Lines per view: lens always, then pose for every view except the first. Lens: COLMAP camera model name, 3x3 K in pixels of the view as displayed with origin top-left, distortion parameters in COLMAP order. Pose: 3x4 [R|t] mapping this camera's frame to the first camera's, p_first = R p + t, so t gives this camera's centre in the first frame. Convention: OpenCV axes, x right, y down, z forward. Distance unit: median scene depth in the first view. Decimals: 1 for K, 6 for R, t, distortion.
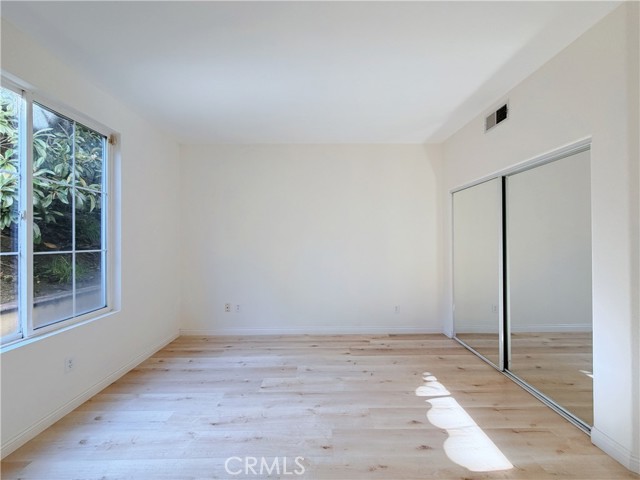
lens RADIAL K [[255.0, 0, 319.6], [0, 255.0, 240.3], [0, 0, 1]] dist [-0.000096, 0.000367]
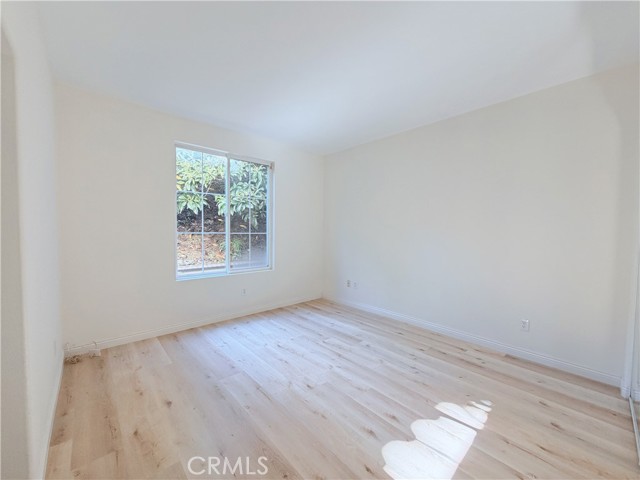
lens RADIAL K [[255.0, 0, 319.1], [0, 255.0, 239.2], [0, 0, 1]] dist [-0.000096, 0.000367]
pose [[0.667499, 0.040983, -0.743482, 0.612585], [-0.014786, 0.999017, 0.041794, 0.003538], [0.744464, -0.016904, 0.667449, 0.111929]]
